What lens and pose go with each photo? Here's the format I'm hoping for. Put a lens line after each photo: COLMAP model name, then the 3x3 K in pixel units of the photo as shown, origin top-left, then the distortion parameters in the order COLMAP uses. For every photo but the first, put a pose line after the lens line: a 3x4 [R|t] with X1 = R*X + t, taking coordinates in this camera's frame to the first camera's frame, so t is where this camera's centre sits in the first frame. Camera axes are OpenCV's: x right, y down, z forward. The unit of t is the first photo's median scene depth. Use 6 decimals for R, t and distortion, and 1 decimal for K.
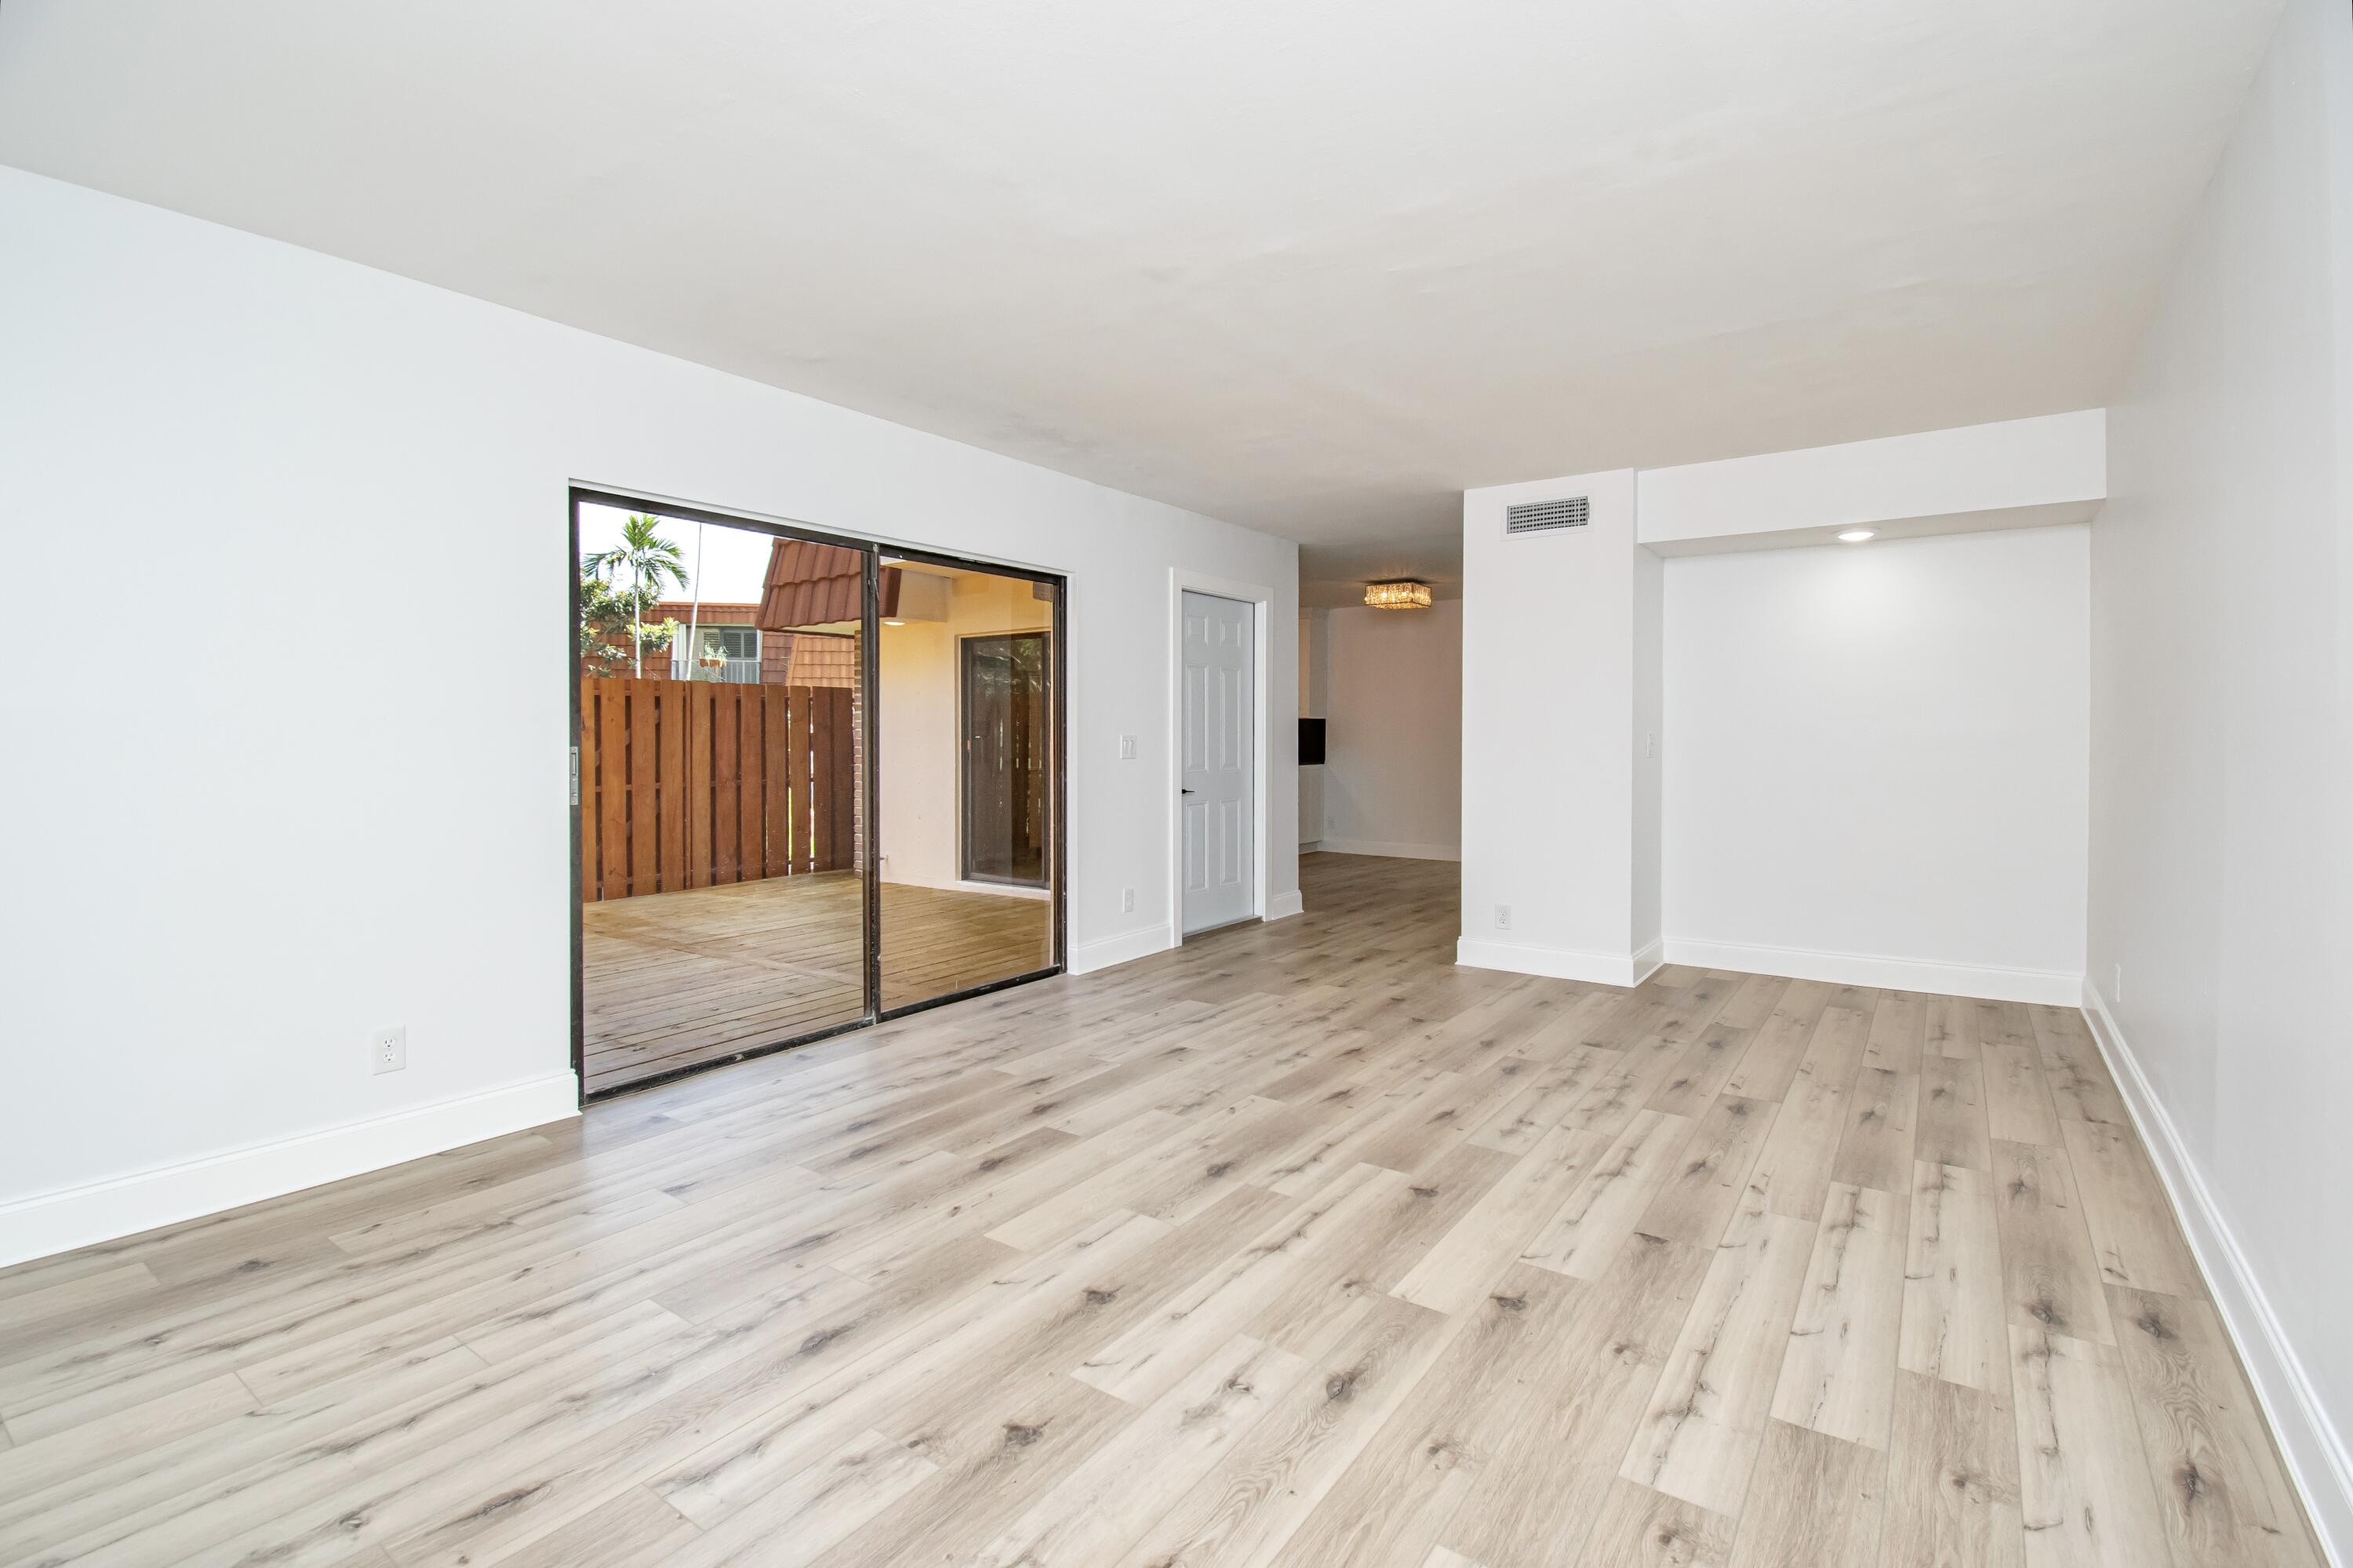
lens RADIAL K [[1059.7, 0, 1188.1], [0, 1059.7, 773.4], [0, 0, 1]] dist [0.011042, -0.019302]
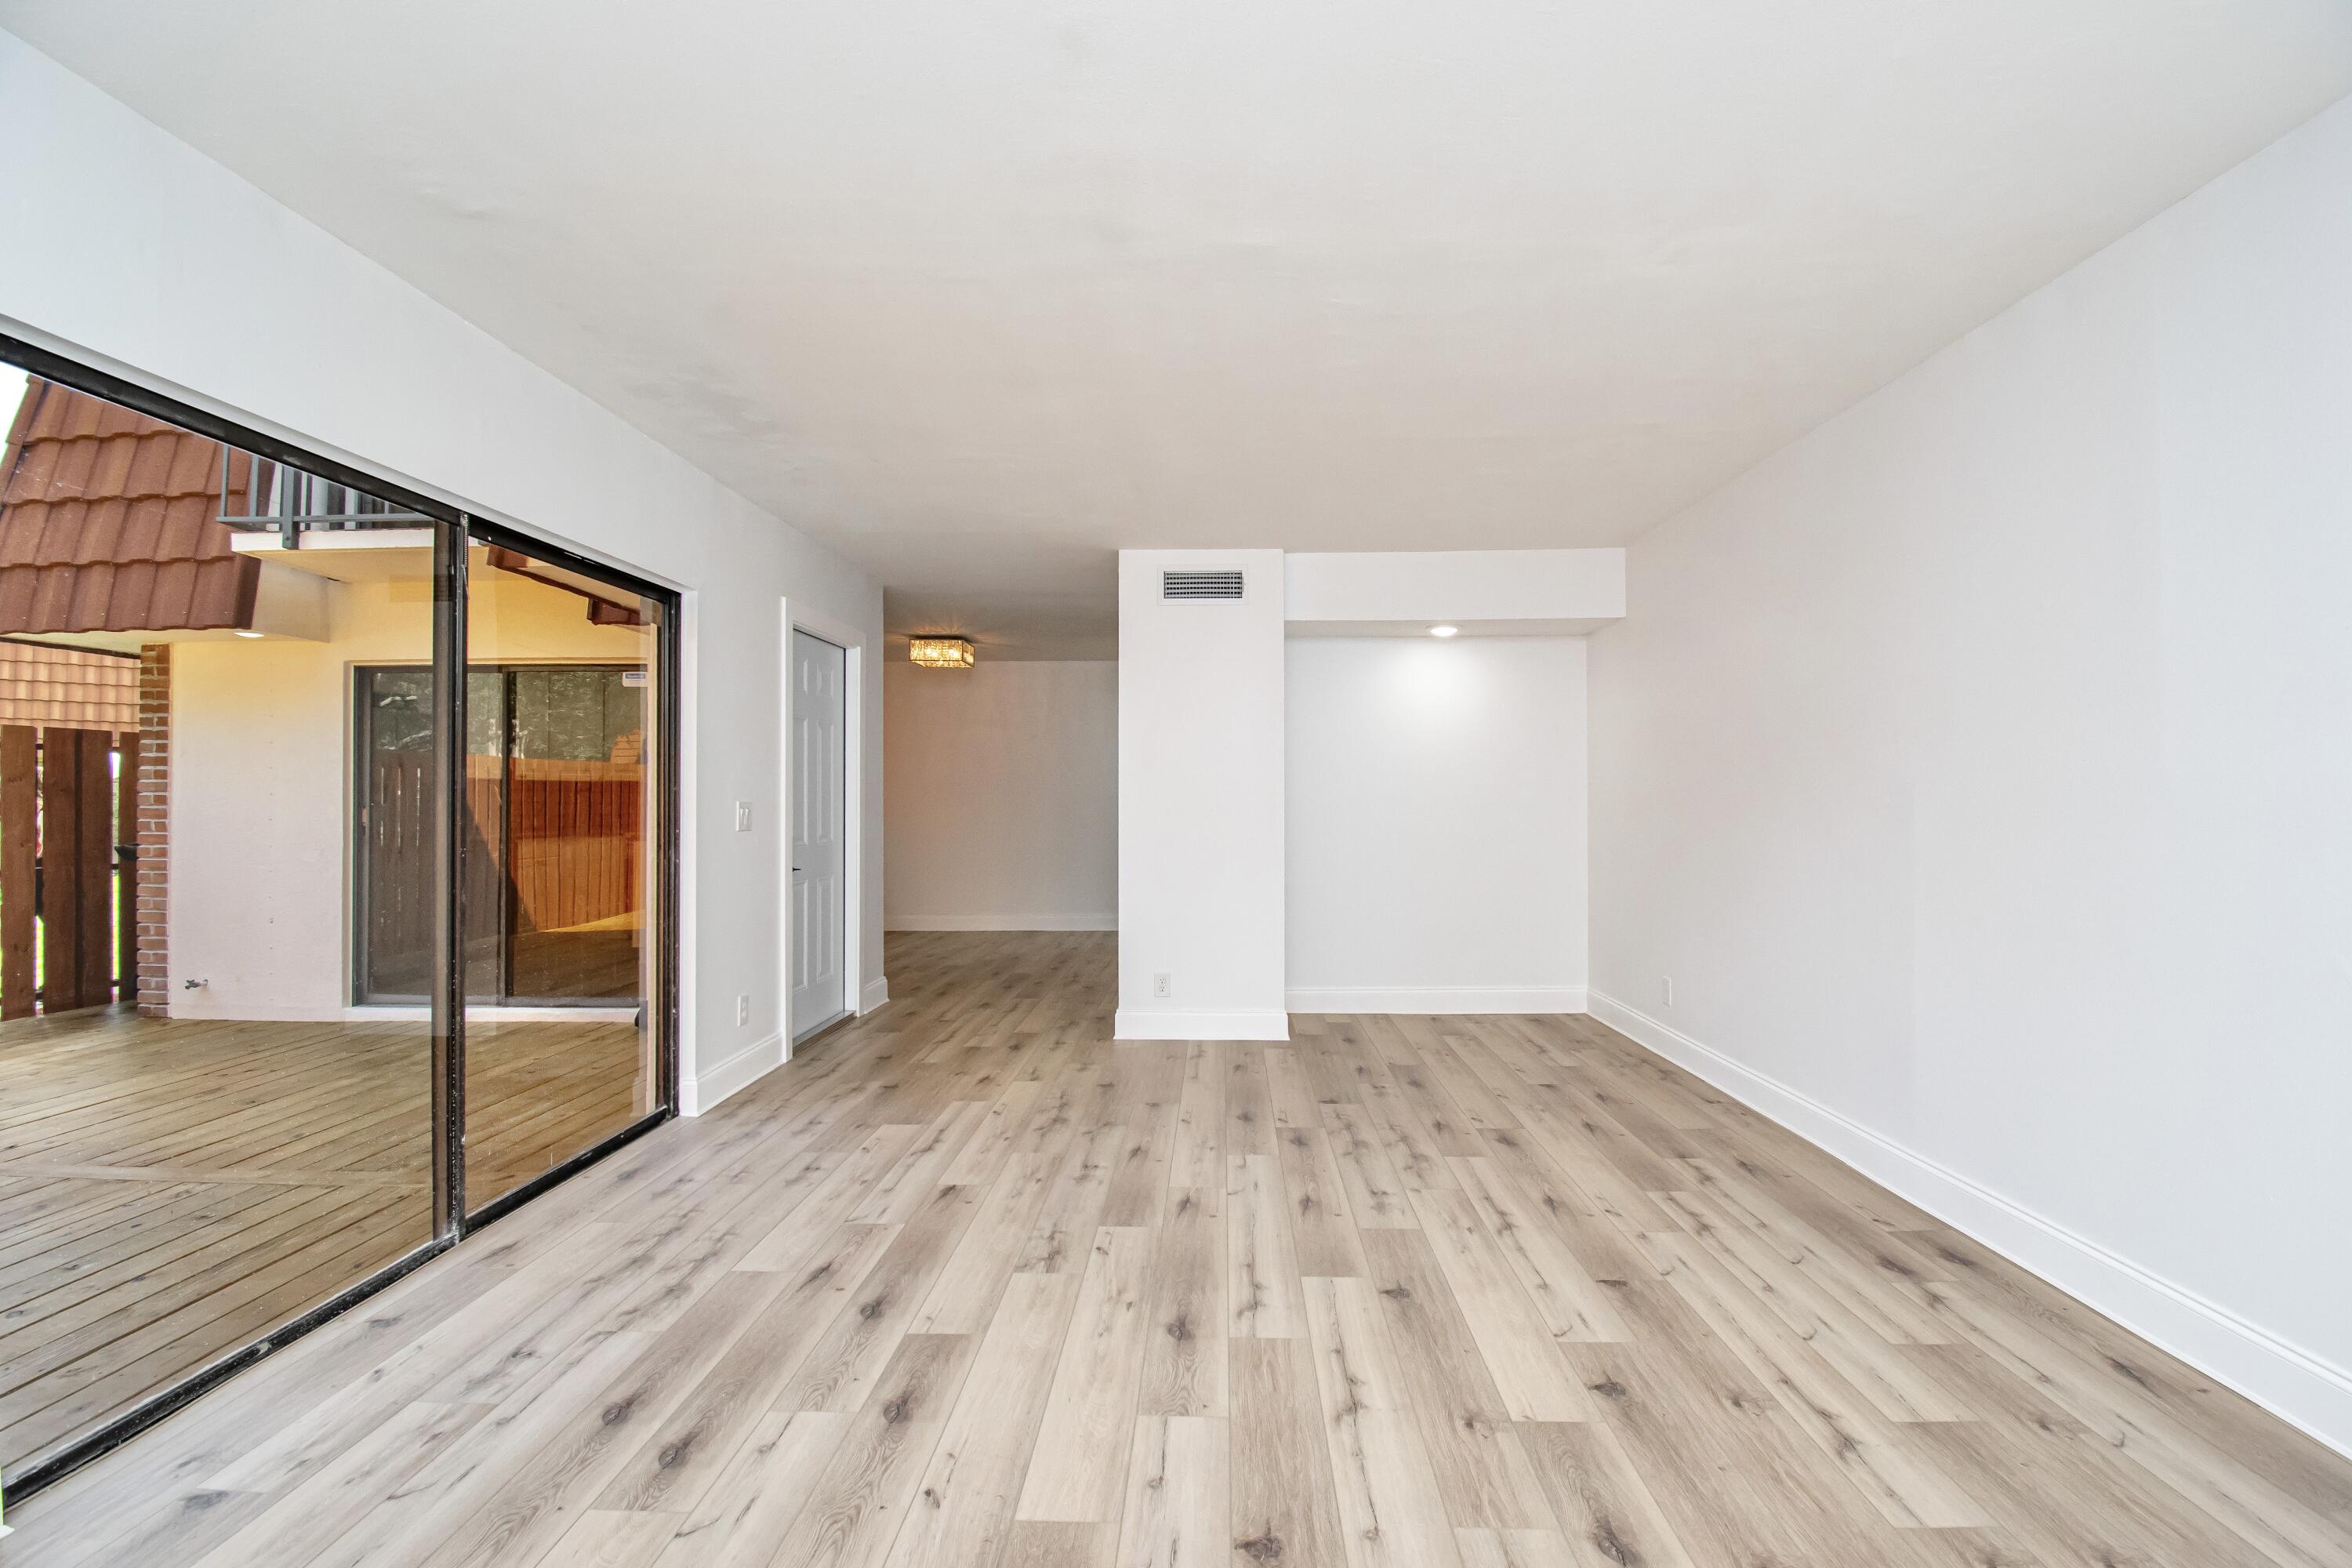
lens RADIAL K [[1059.2, 0, 1178.9], [0, 1059.2, 795.9], [0, 0, 1]] dist [0.011042, -0.019302]
pose [[0.835259, 0.001326, 0.549856, -0.390713], [0.021393, 0.999162, -0.034907, -0.008737], [-0.549441, 0.040920, 0.834530, 0.277092]]
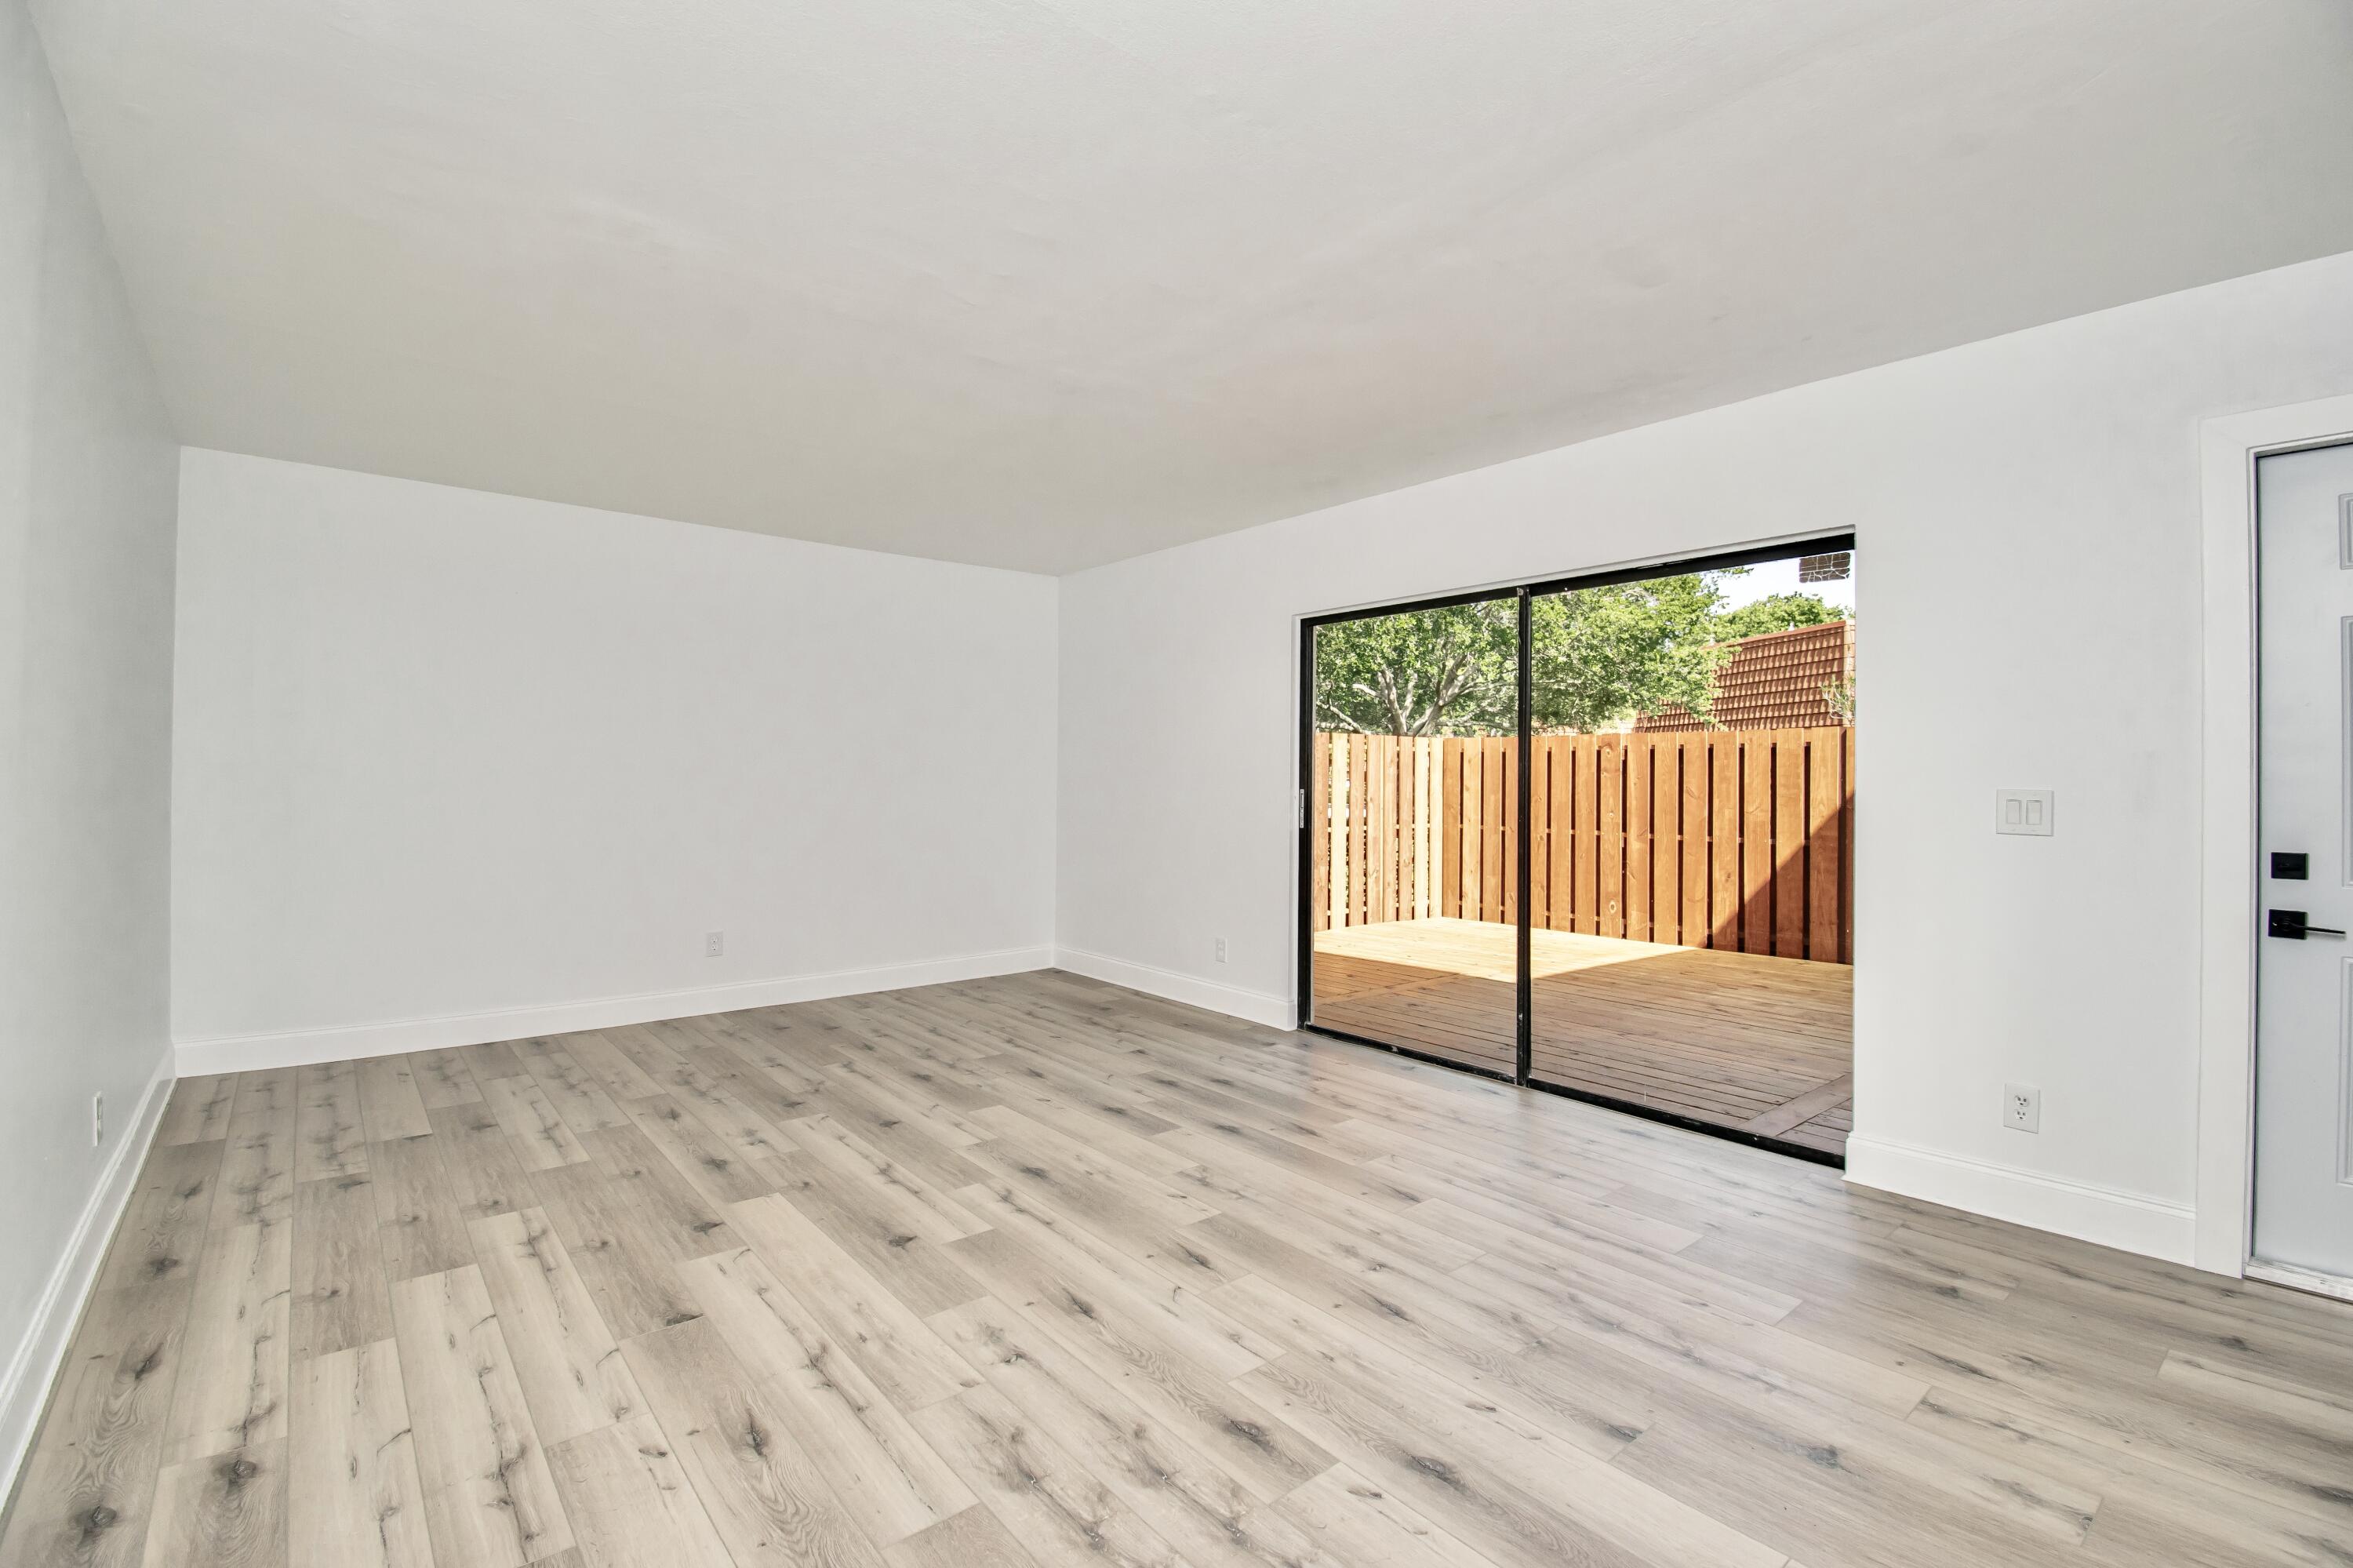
lens RADIAL K [[1059.7, 0, 1173.4], [0, 1059.7, 763.9], [0, 0, 1]] dist [0.011042, -0.019302]
pose [[-0.264190, -0.012493, -0.964390, 0.970048], [-0.044199, 0.999022, -0.000834, -0.048055], [0.963457, 0.042405, -0.264484, 1.301171]]
